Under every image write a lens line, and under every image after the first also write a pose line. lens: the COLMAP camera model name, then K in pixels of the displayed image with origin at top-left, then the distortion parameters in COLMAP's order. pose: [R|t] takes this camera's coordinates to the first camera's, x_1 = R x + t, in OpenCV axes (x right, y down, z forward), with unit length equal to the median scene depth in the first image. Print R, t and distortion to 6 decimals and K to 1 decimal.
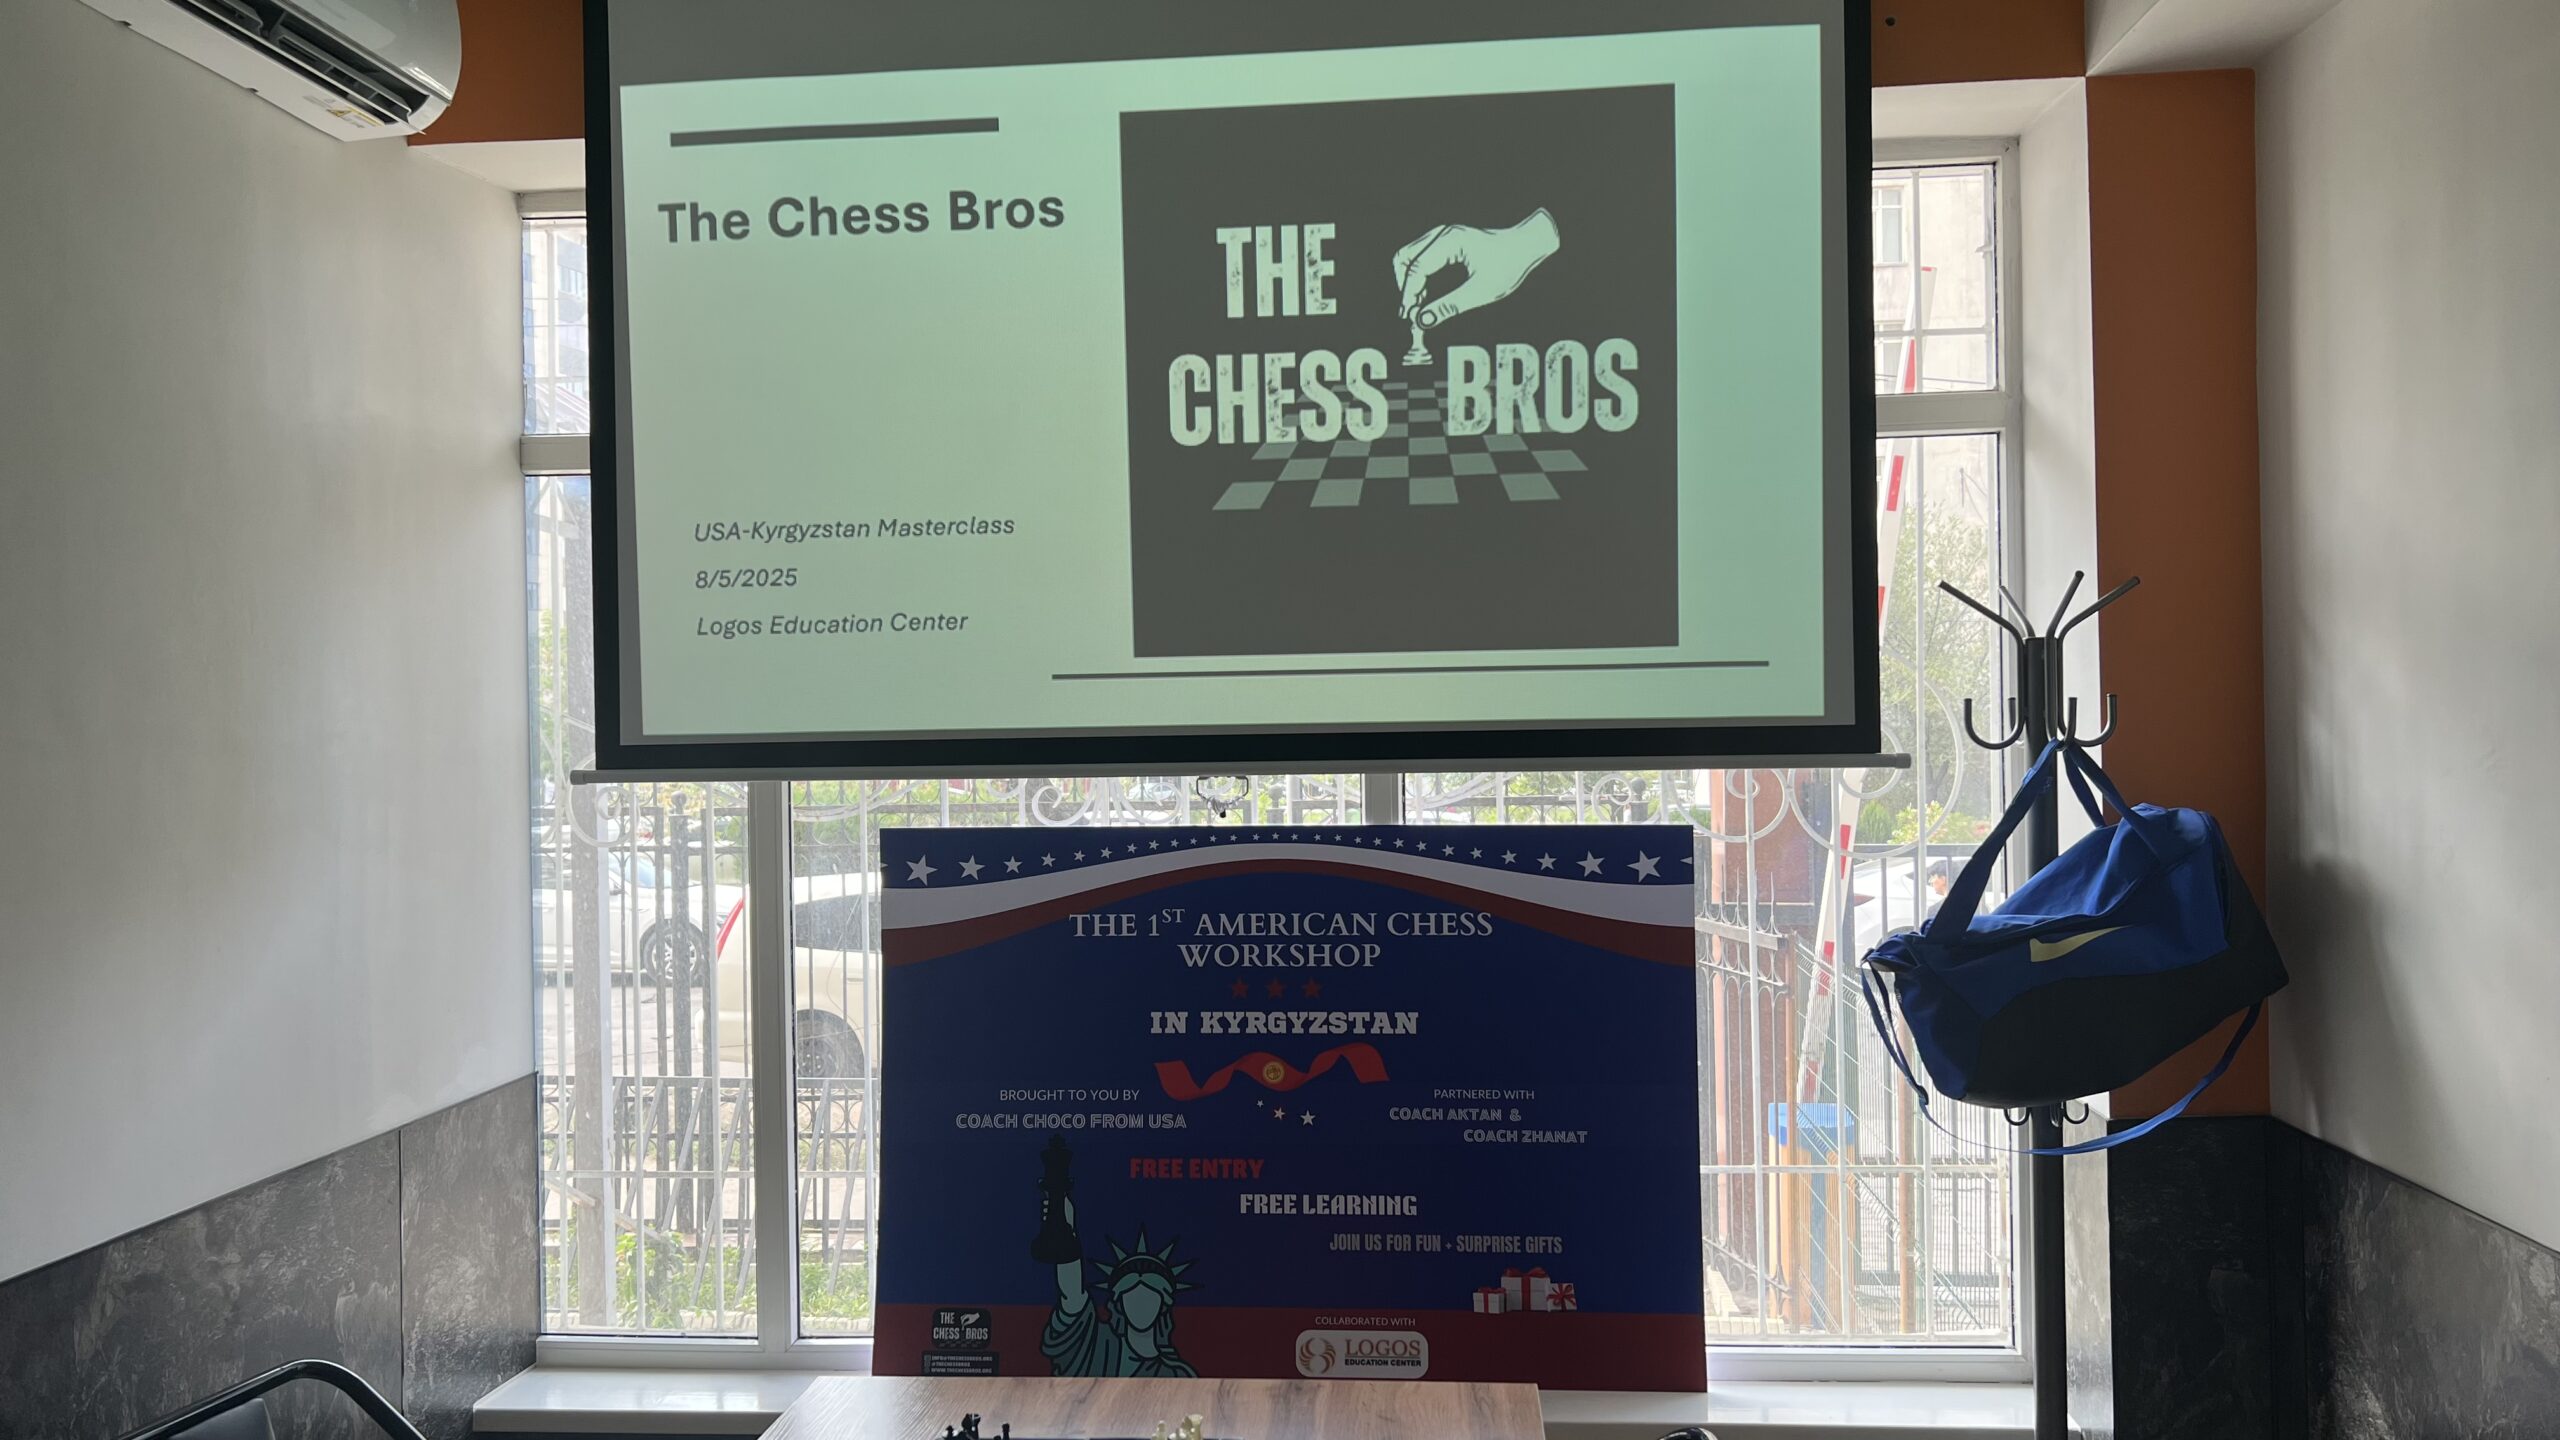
lens RADIAL K [[1982.2, 0, 1238.1], [0, 1982.2, 712.0], [0, 0, 1]] dist [0.096121, -0.064961]
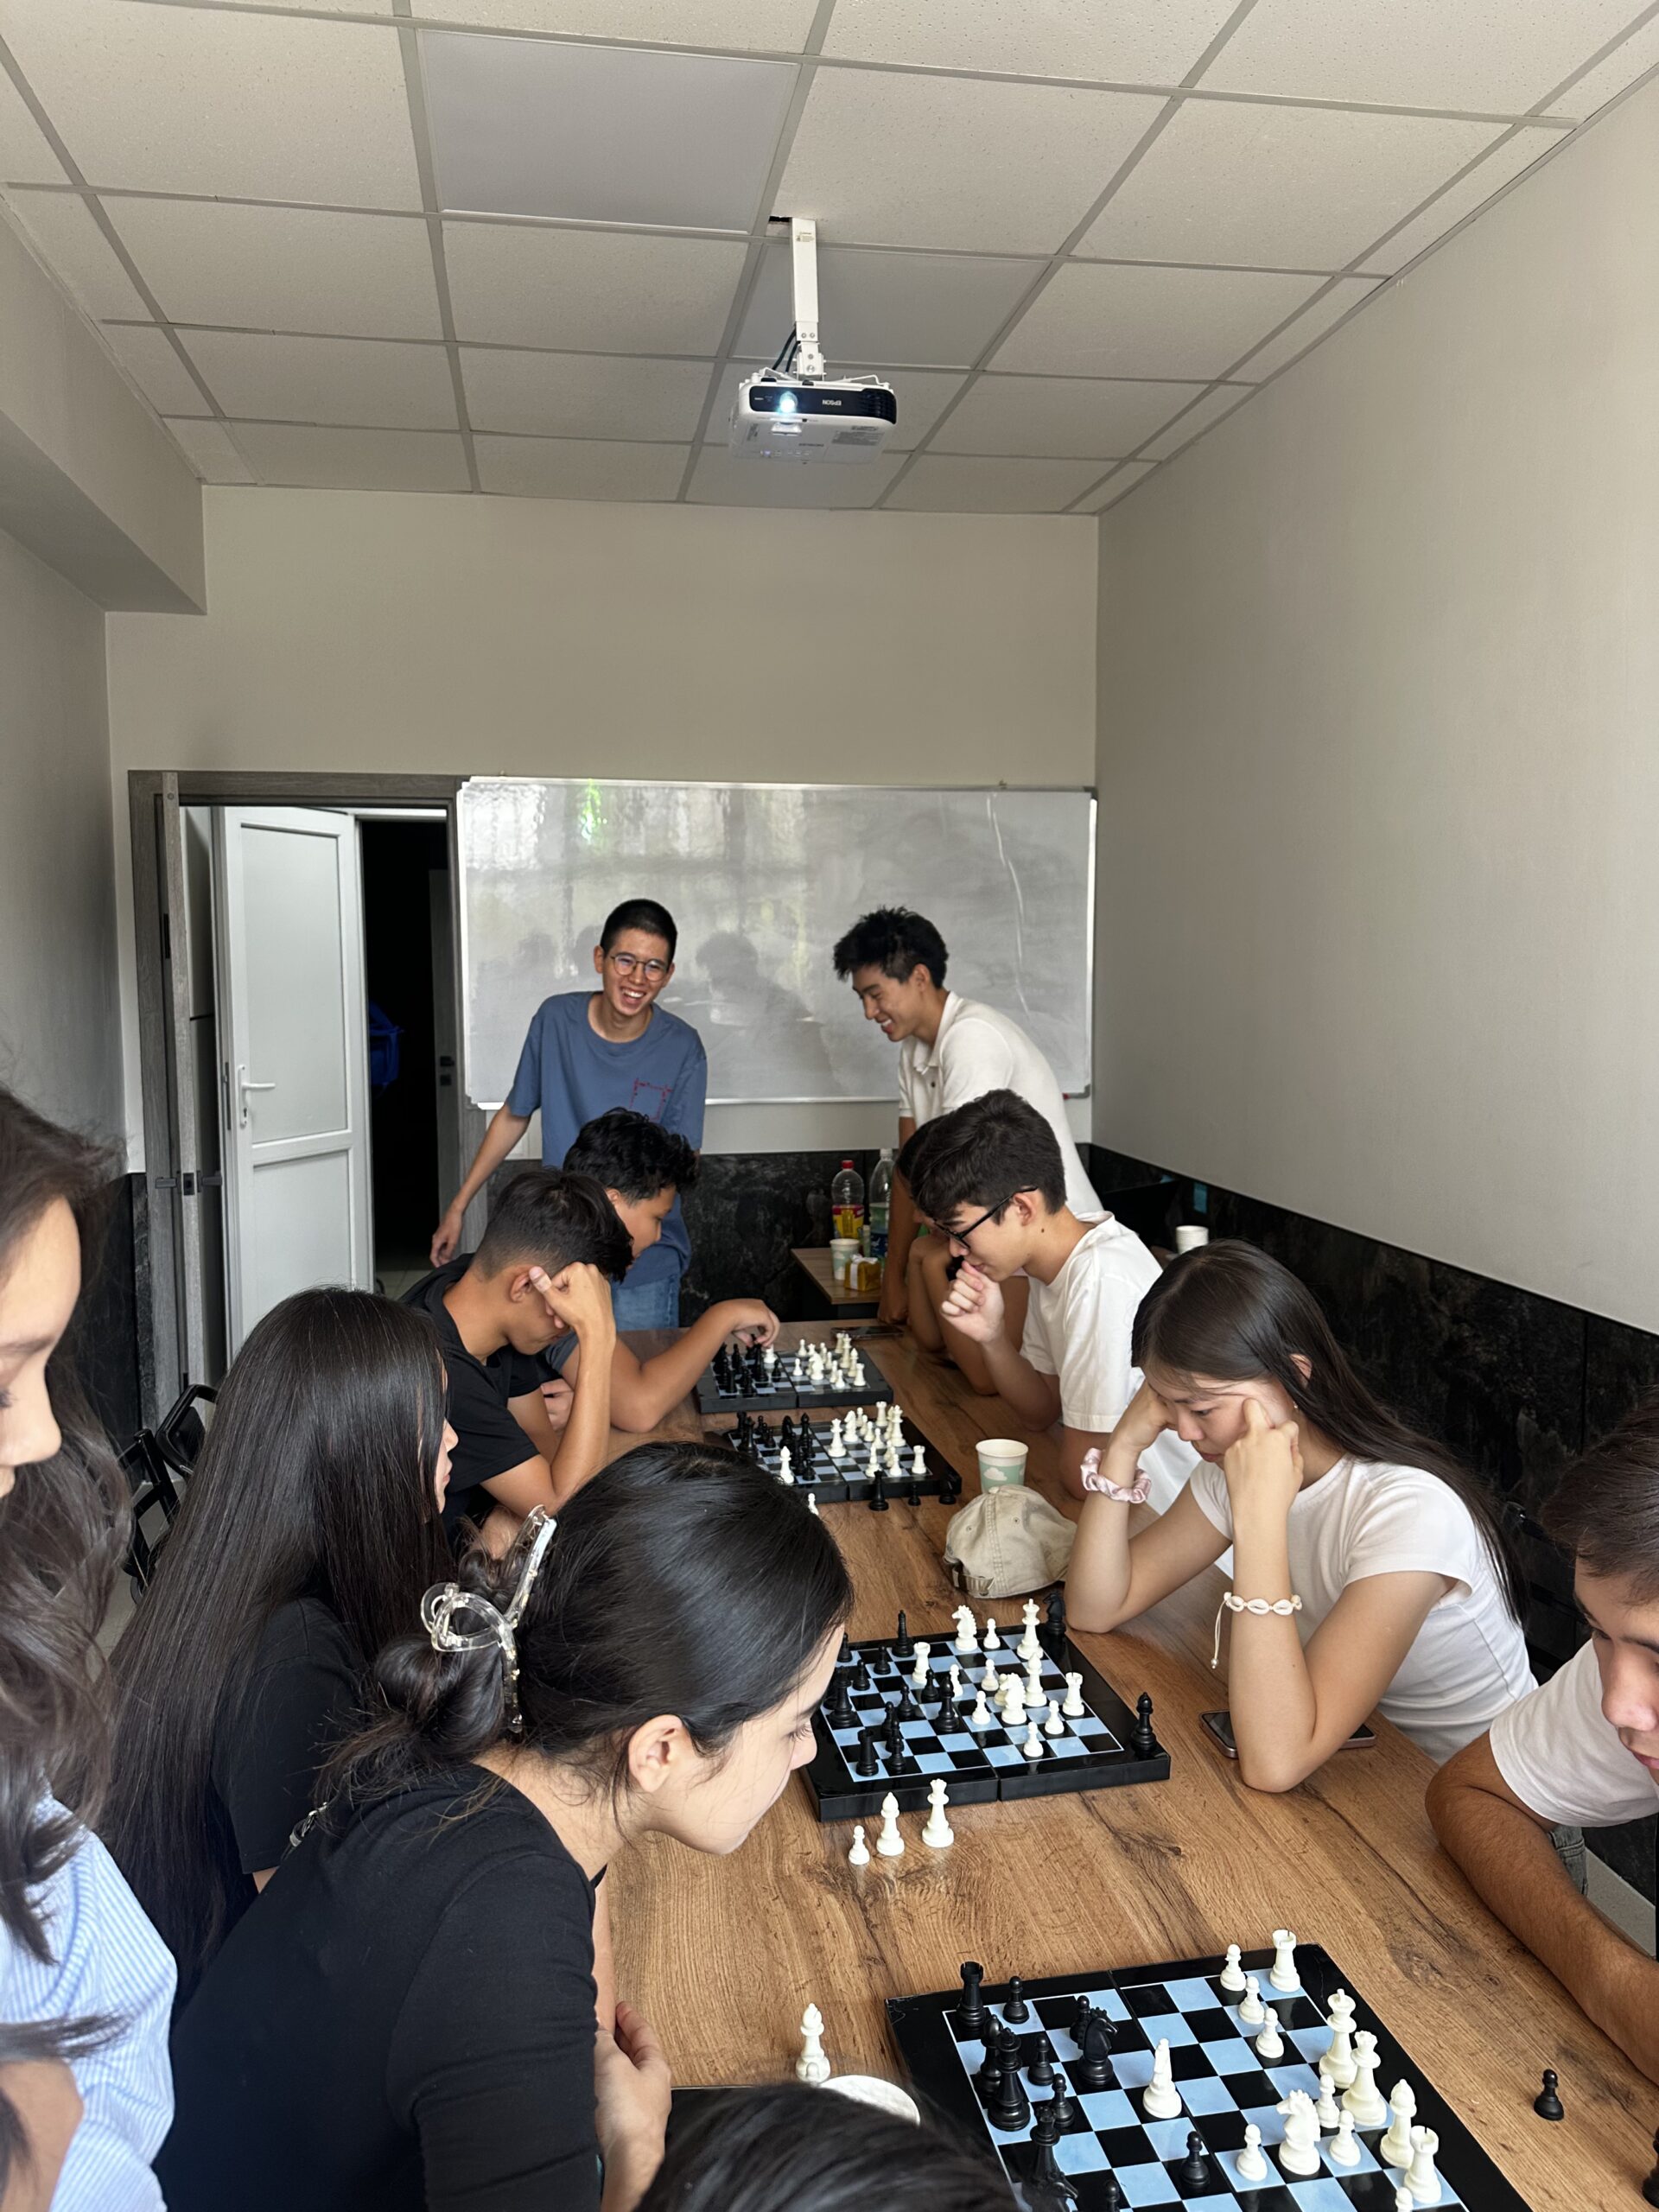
lens RADIAL K [[1542.1, 0, 816.5], [0, 1542.1, 1098.3], [0, 0, 1]] dist [0.088586, -0.044497]
pose [[-0.959813, 0.053109, -0.275570, 0.177384], [0.027404, 0.994974, 0.096310, 0.003700], [0.279300, 0.084887, -0.956444, 1.548901]]
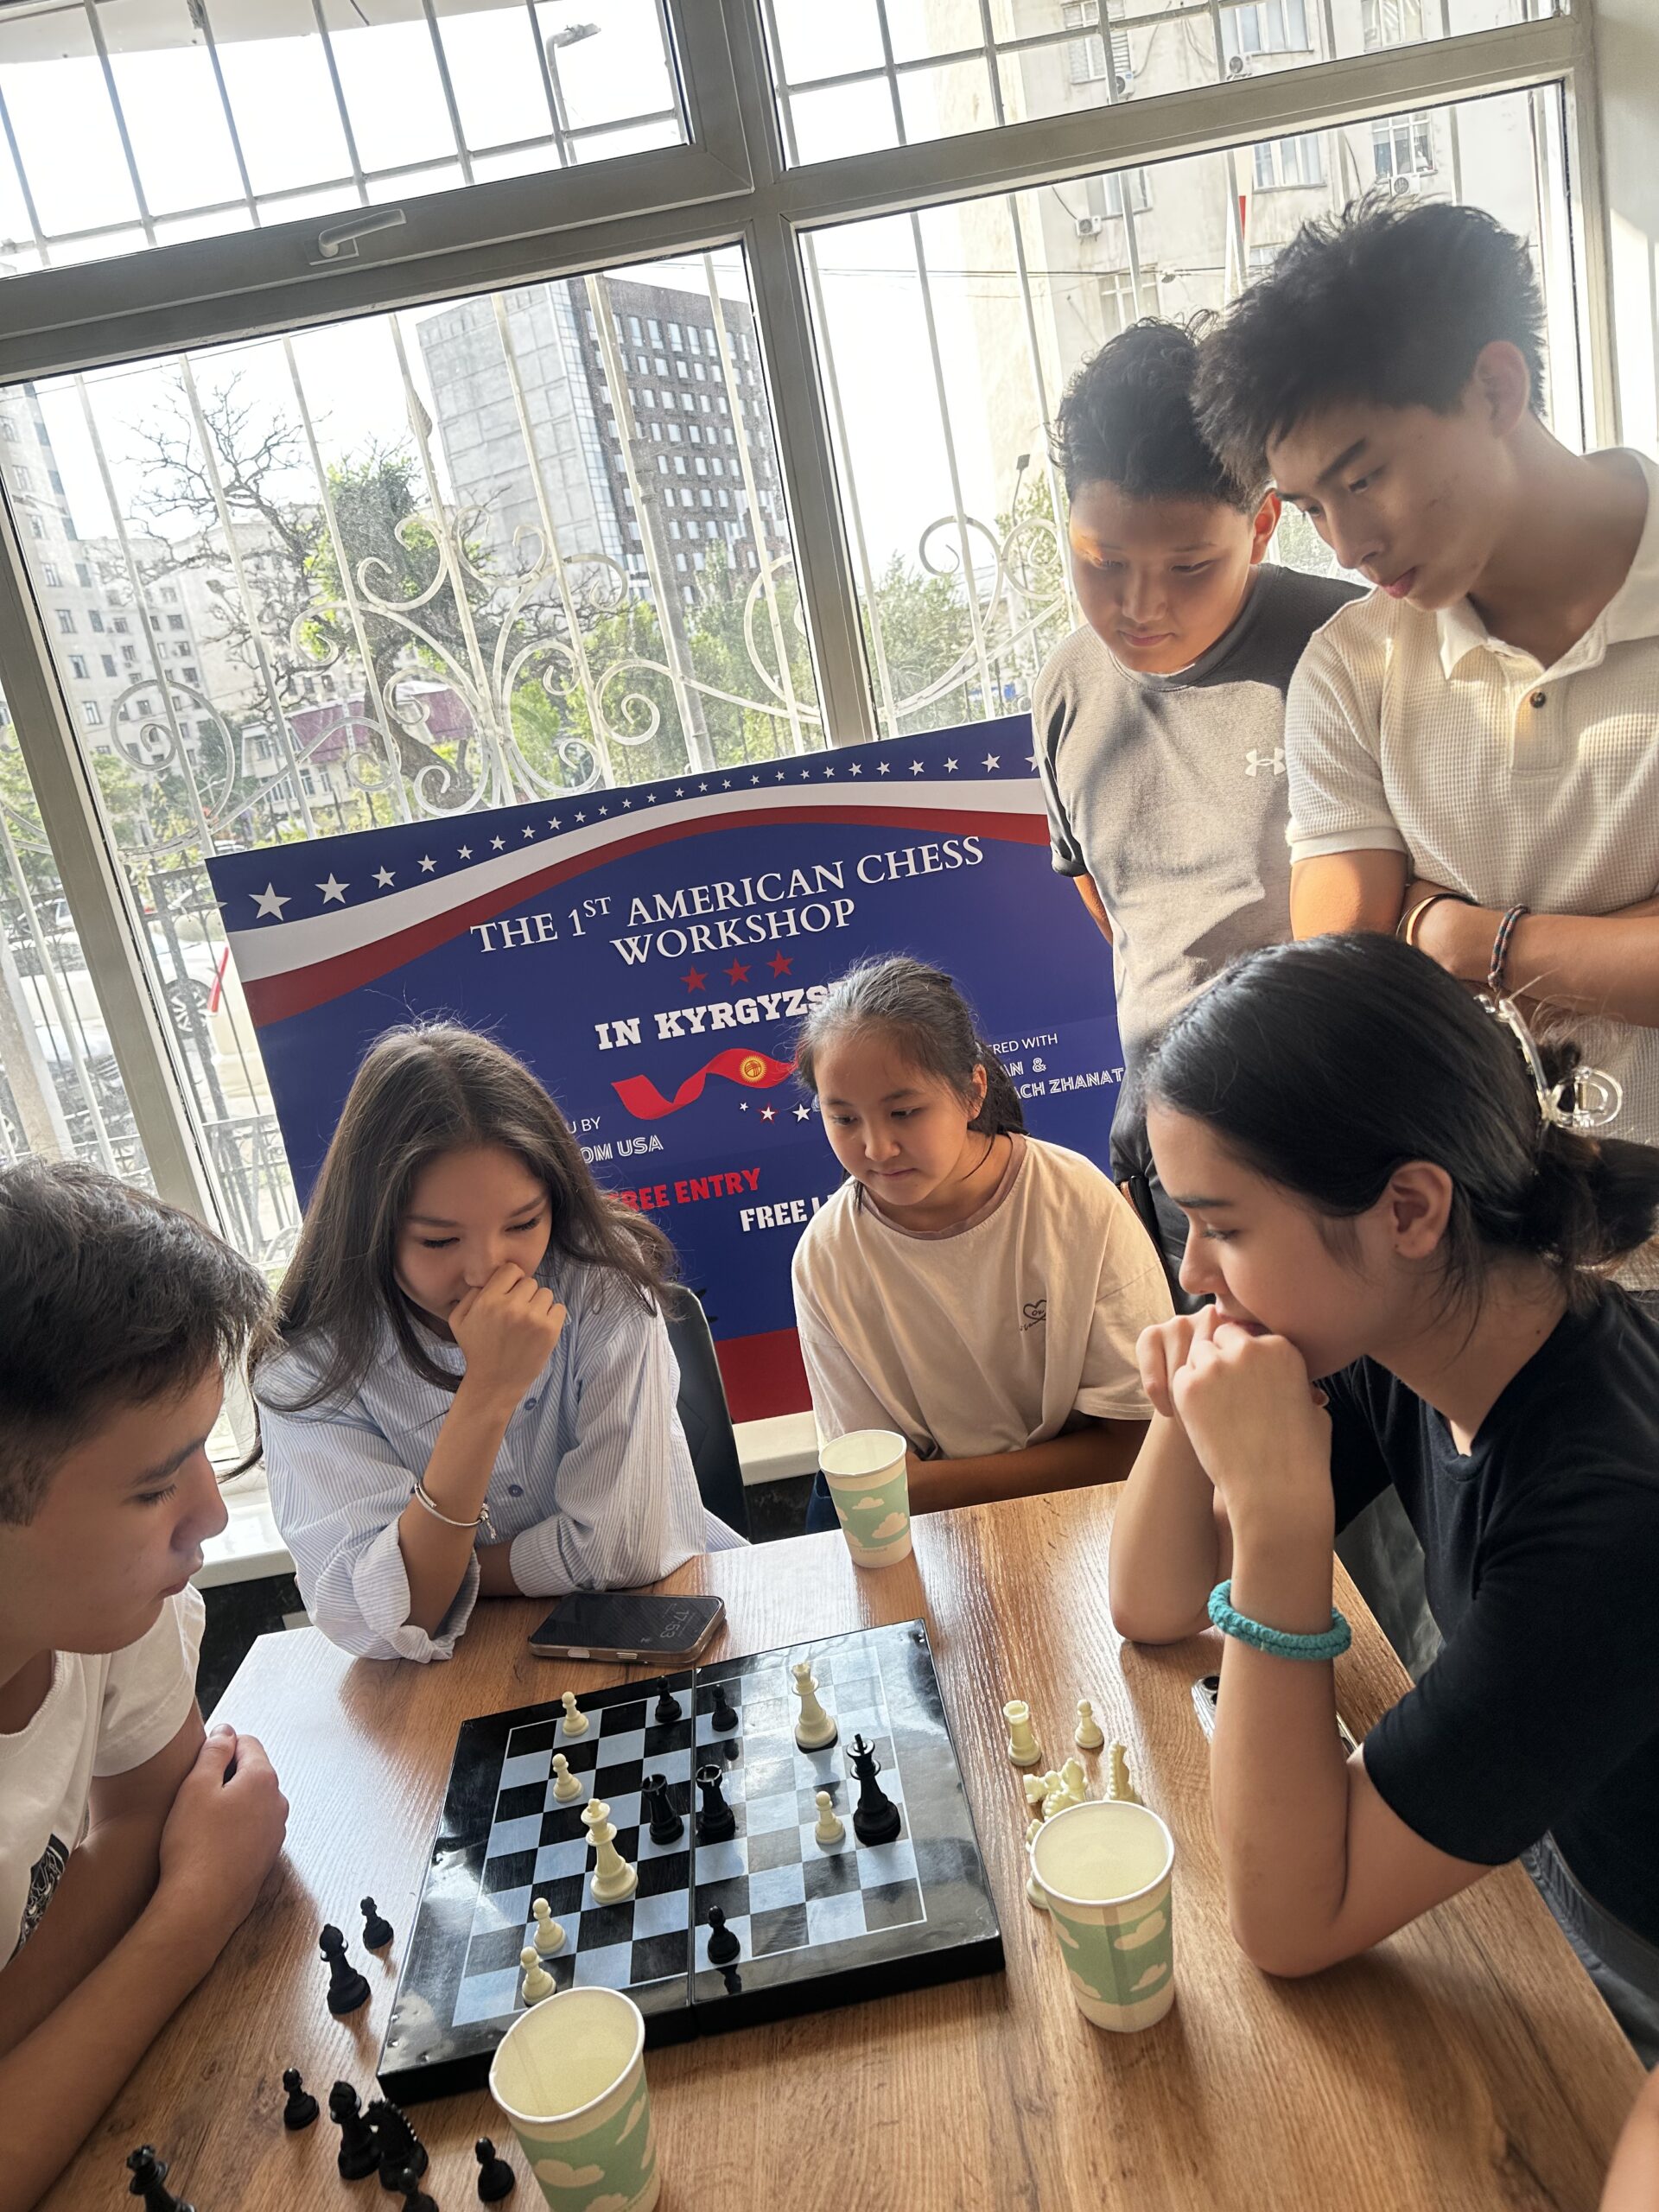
lens RADIAL K [[1542.1, 0, 859.7], [0, 1542.1, 1083.2], [0, 0, 1]] dist [0.088586, -0.044497]
pose [[0.979764, -0.183911, 0.078993, 0.009407], [0.160192, 0.957104, 0.241434, 0.036307], [-0.120007, -0.223895, 0.967197, 0.360977]]
